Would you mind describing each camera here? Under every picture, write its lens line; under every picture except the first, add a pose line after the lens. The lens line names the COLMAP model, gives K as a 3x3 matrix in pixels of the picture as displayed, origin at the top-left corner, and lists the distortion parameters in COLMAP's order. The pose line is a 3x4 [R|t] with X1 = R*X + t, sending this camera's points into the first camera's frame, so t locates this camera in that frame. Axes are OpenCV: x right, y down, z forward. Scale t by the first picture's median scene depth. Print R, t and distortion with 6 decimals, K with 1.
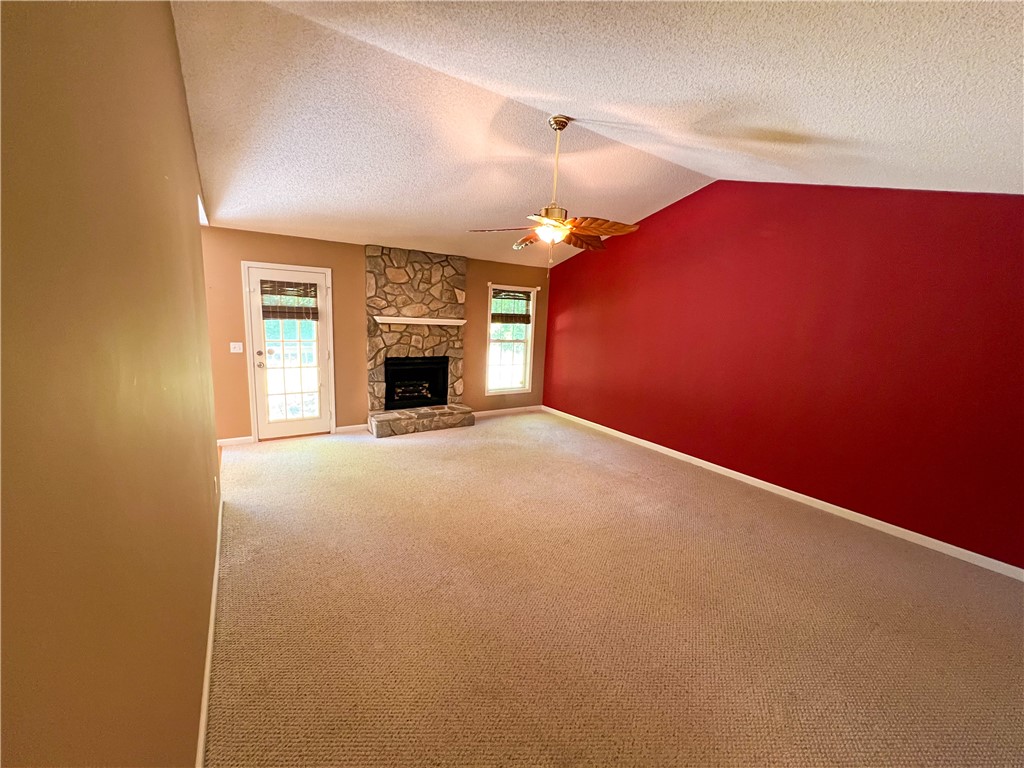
lens RADIAL K [[408.7, 0, 510.6], [0, 408.7, 382.9], [0, 0, 1]] dist [-0.005432, 0.000665]
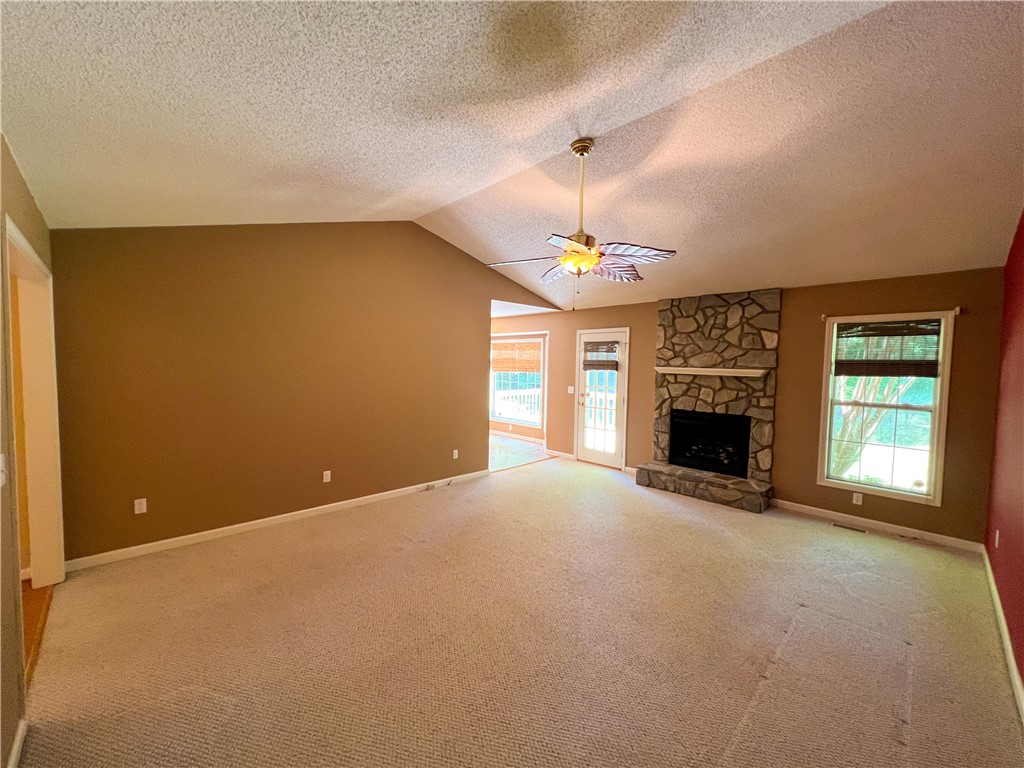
lens RADIAL K [[408.7, 0, 510.0], [0, 408.7, 384.0], [0, 0, 1]] dist [-0.005432, 0.000665]
pose [[0.179583, 0.009387, -0.983698, 0.569546], [-0.174022, 0.984487, -0.022375, -0.030601], [0.968228, 0.175204, 0.178431, 0.432264]]
